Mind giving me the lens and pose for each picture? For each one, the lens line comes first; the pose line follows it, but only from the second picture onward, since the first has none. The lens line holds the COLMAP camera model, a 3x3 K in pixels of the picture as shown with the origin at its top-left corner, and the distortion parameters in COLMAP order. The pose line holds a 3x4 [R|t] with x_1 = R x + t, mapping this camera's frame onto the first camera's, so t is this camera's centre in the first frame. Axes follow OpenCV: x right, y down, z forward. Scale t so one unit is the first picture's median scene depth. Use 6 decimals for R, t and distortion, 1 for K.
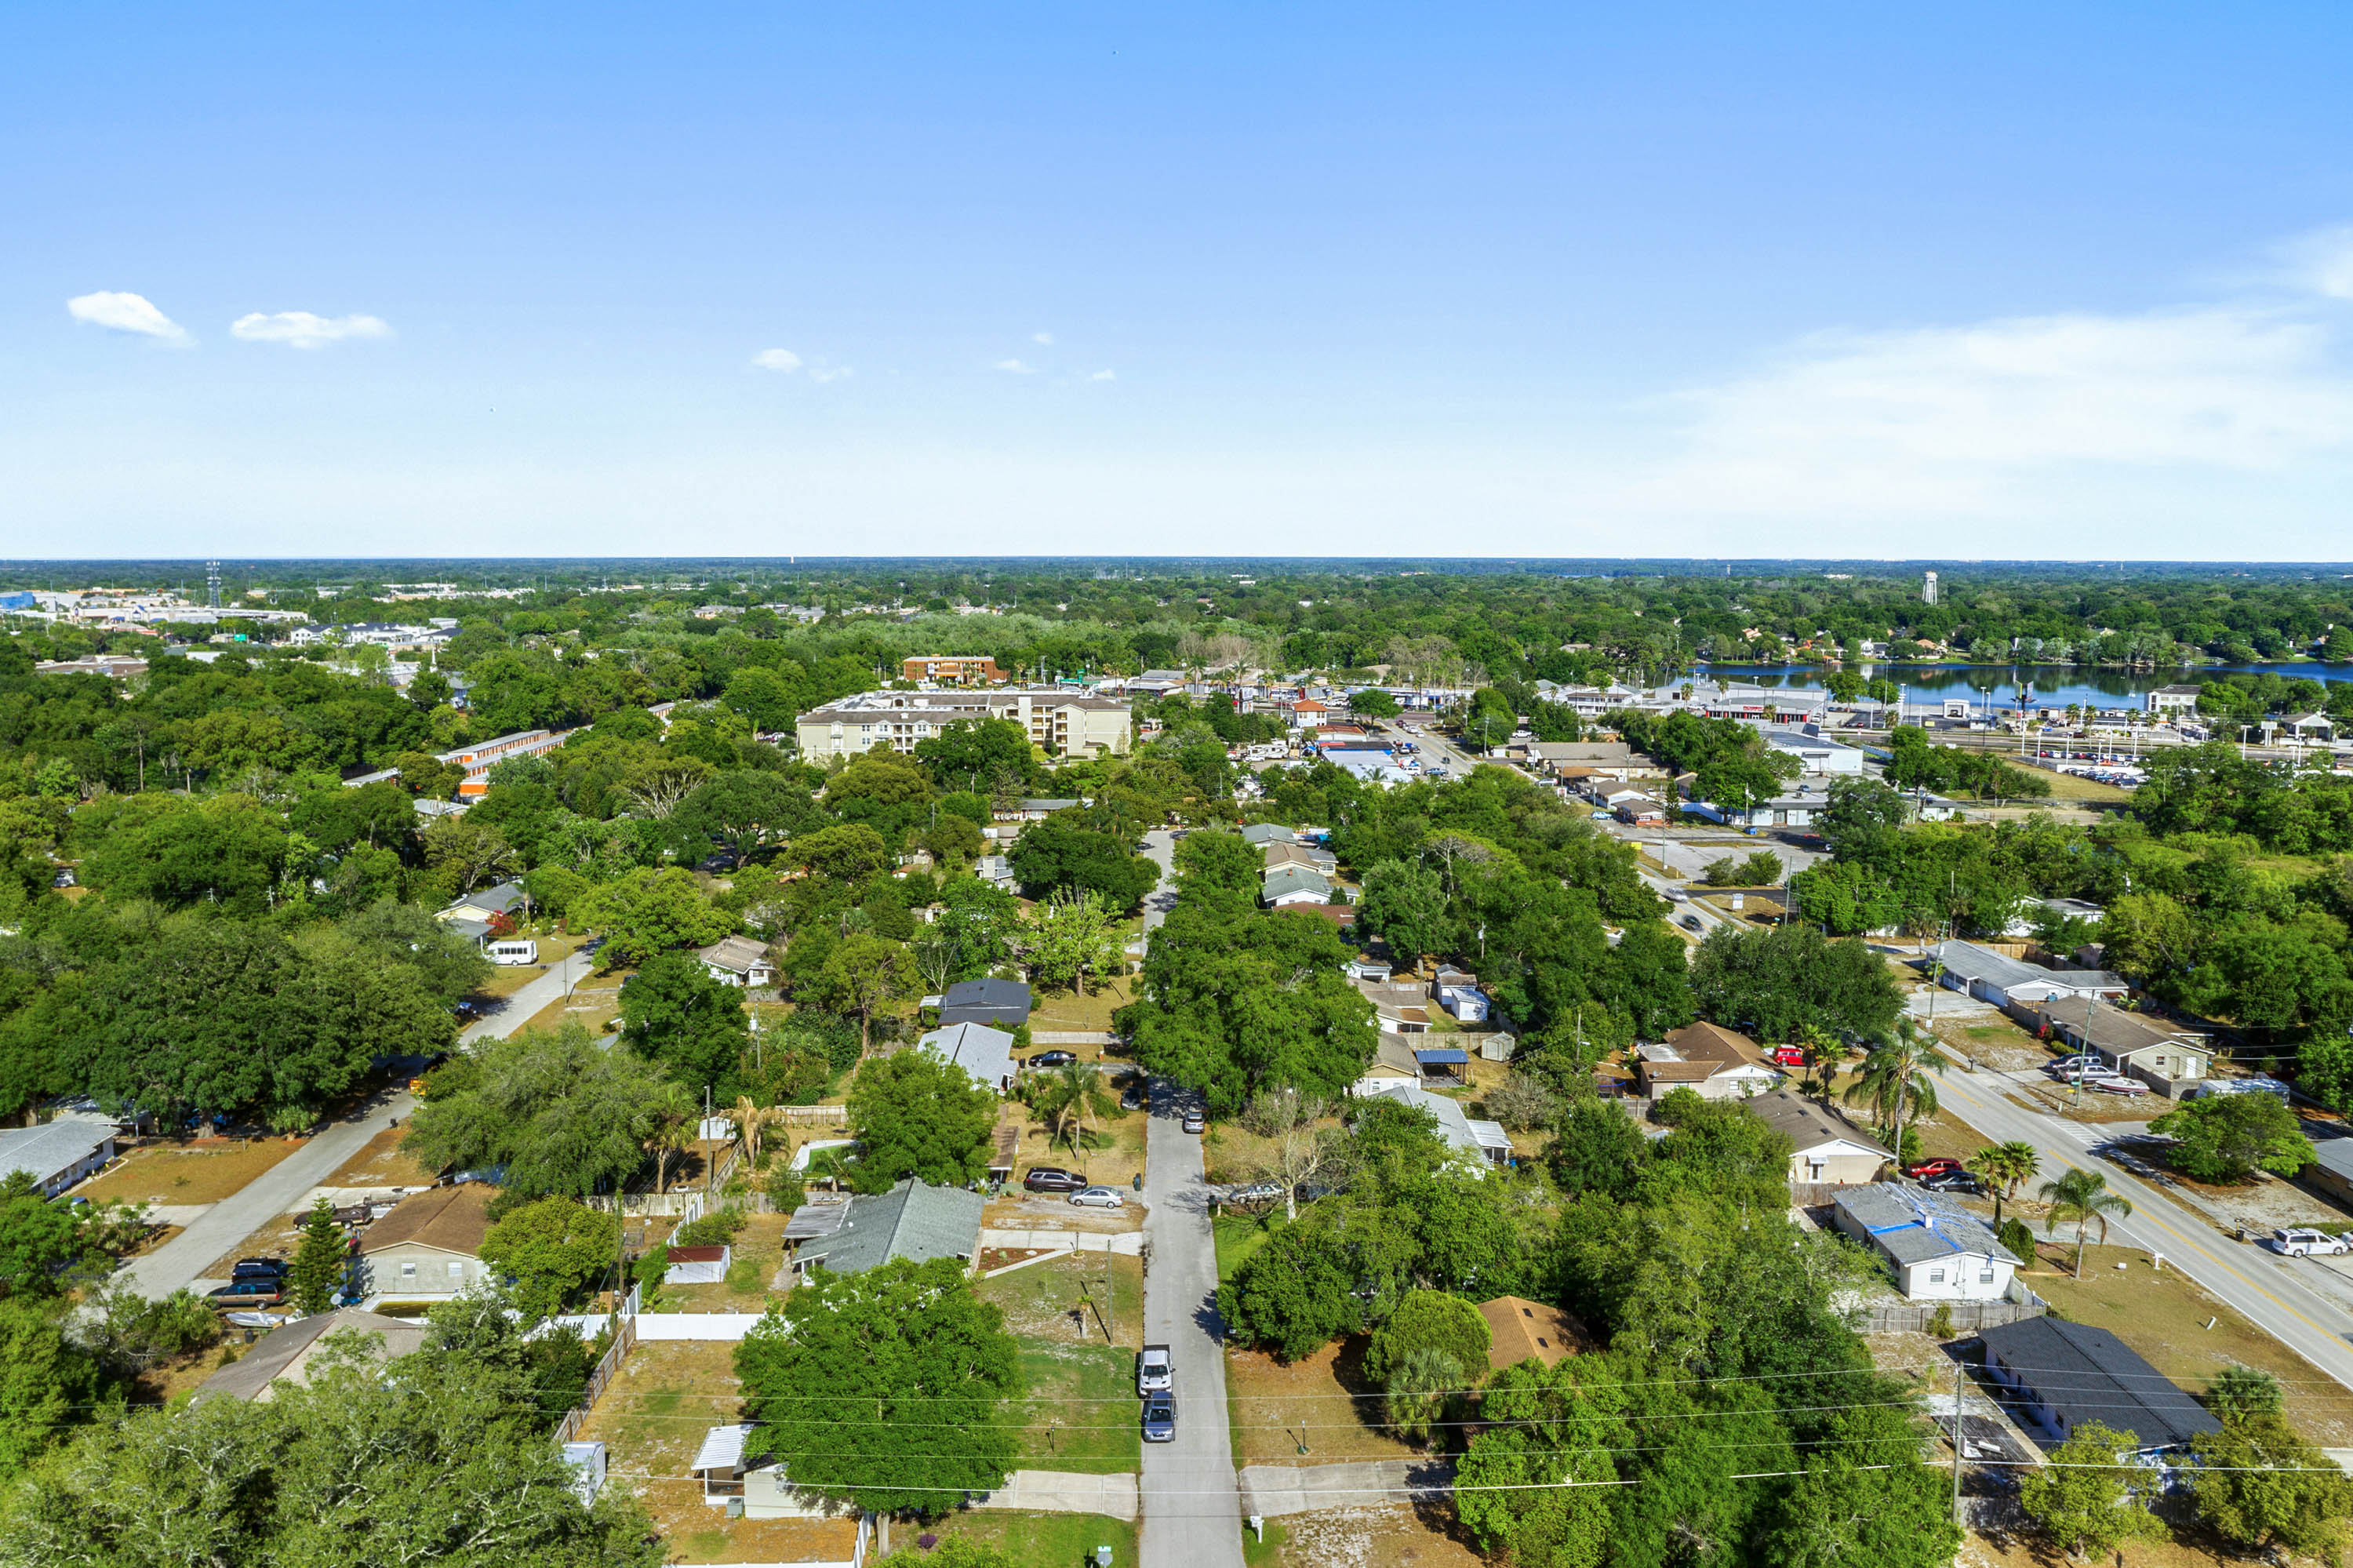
lens RADIAL K [[1865.5, 0, 1176.5], [0, 1865.5, 784.0], [0, 0, 1]] dist [-0.016985, 0.005507]
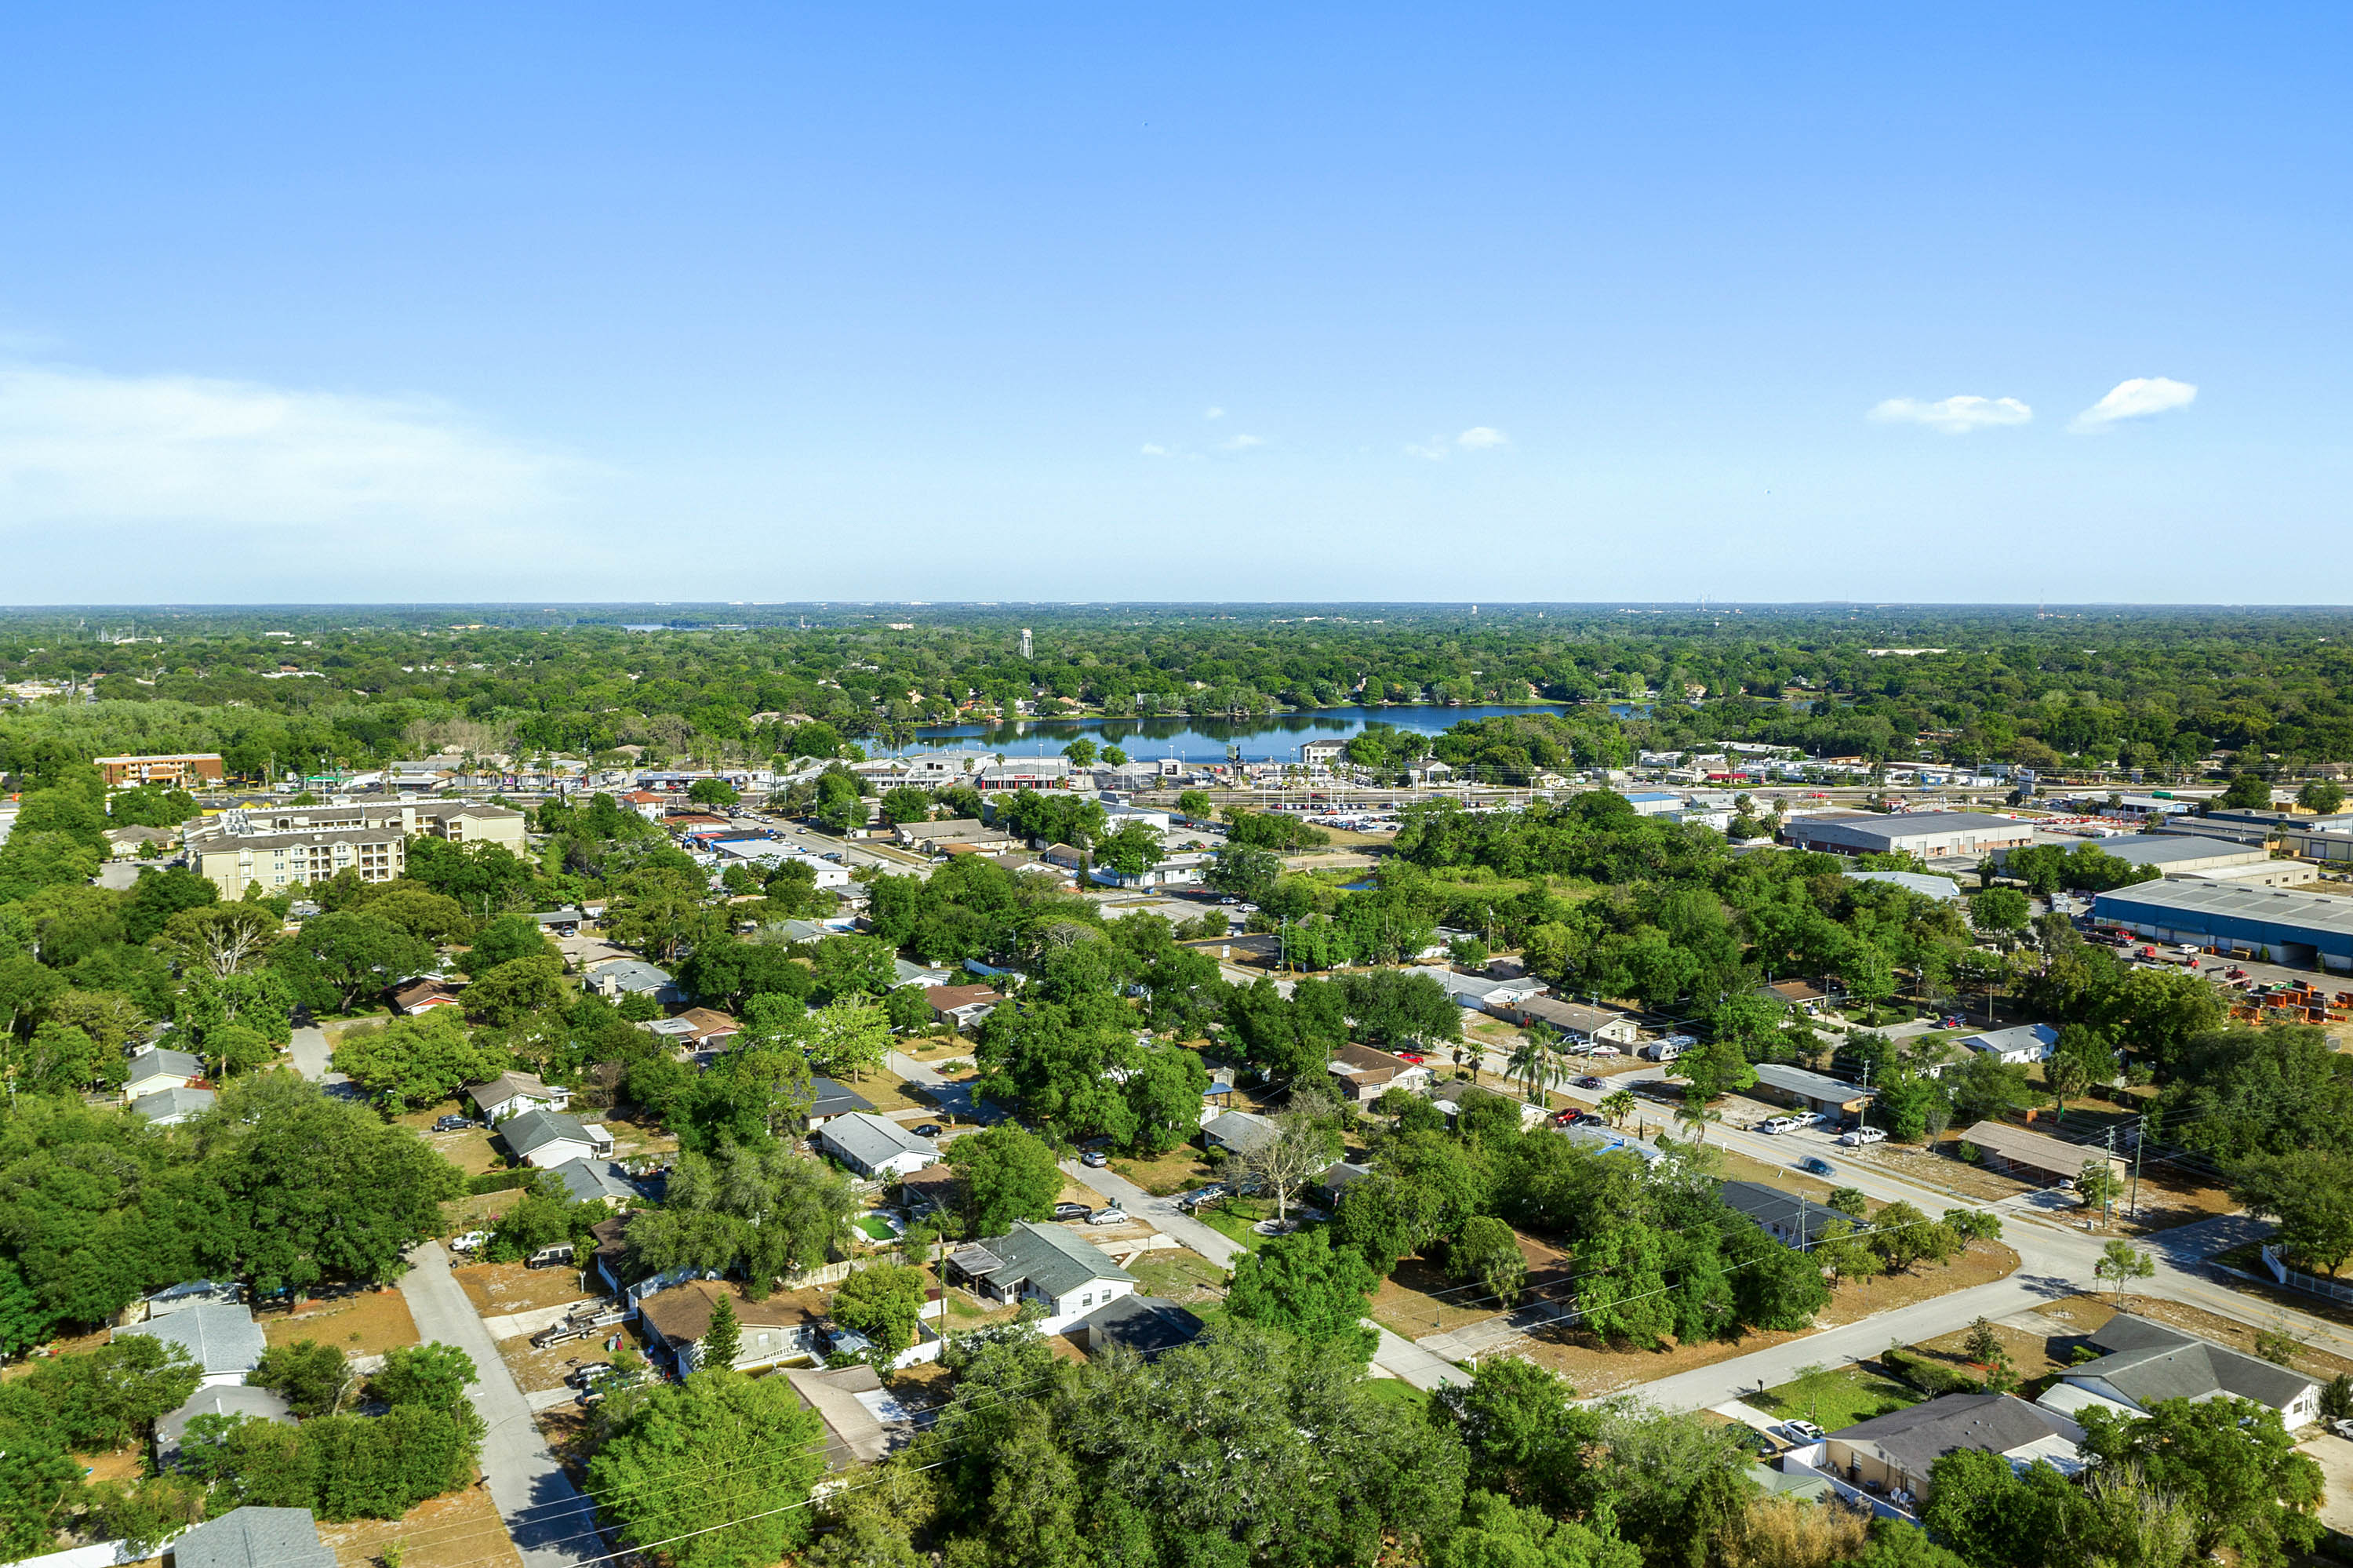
lens RADIAL K [[1889.1, 0, 1176.5], [0, 1889.1, 784.0], [0, 0, 1]] dist [-0.009743, -0.001815]
pose [[0.877406, -0.050874, 0.477044, -0.222171], [0.062793, 0.997985, -0.009062, -0.027508], [-0.475622, 0.037906, 0.878833, -0.087539]]
